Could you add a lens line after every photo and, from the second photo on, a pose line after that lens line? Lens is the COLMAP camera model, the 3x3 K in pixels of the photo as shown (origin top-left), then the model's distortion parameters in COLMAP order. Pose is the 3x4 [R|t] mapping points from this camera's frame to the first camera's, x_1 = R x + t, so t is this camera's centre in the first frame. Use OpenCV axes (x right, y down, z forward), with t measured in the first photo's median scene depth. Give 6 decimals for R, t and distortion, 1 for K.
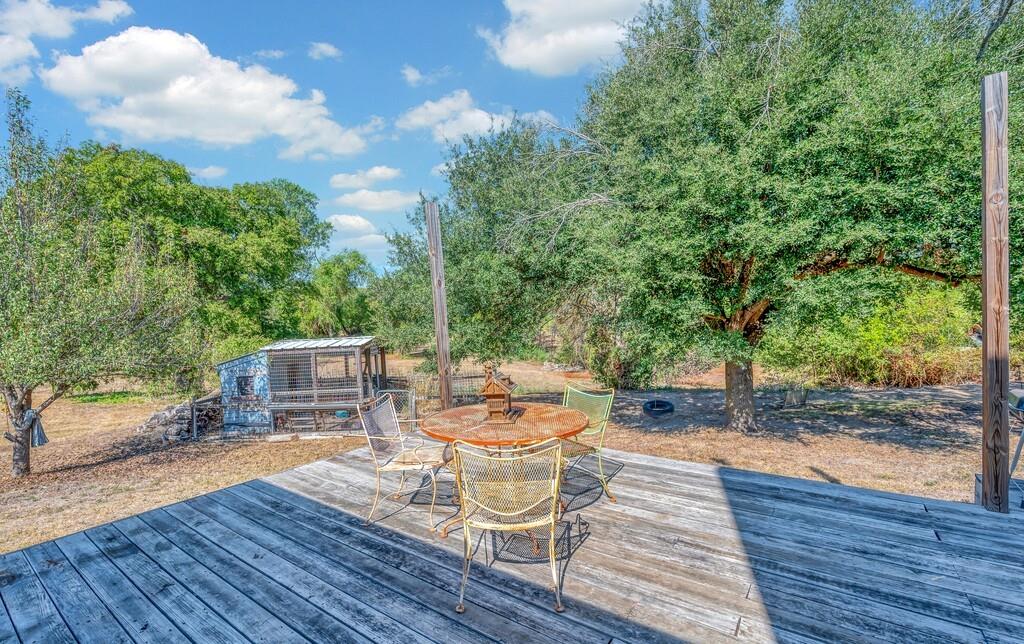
lens RADIAL K [[429.4, 0, 512.0], [0, 429.4, 322.0], [0, 0, 1]] dist [-0.001628, -0.000446]
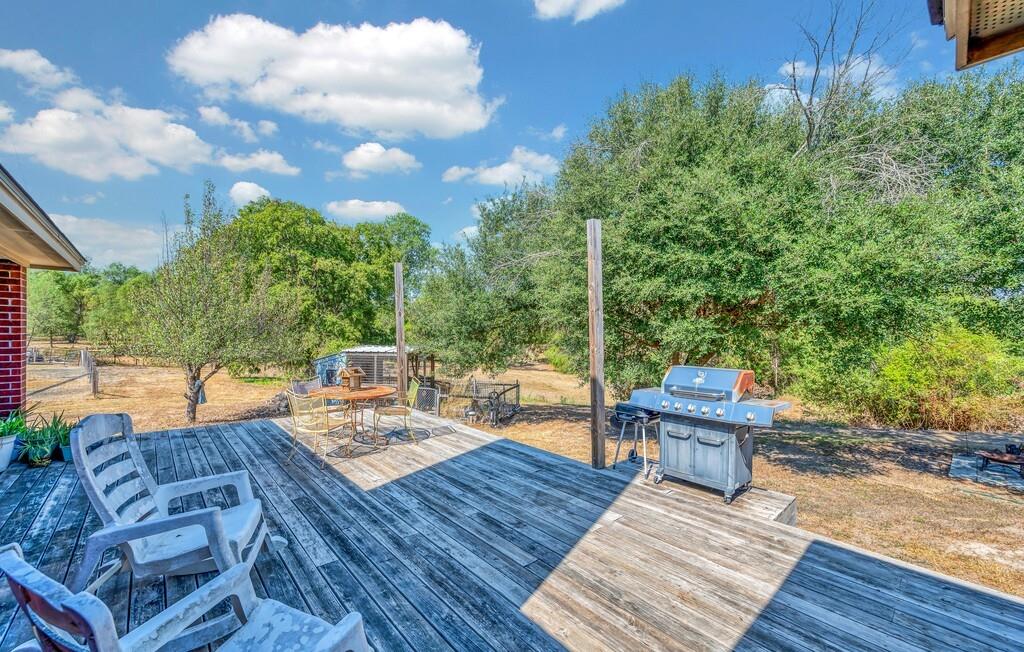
lens RADIAL K [[400.3, 0, 514.2], [0, 400.3, 318.9], [0, 0, 1]] dist [0.000226, -0.000047]
pose [[0.973367, 0.043834, -0.225024, 0.312650], [-0.055005, 0.997533, -0.043614, -0.017741], [0.222557, 0.054830, 0.973377, -0.179233]]
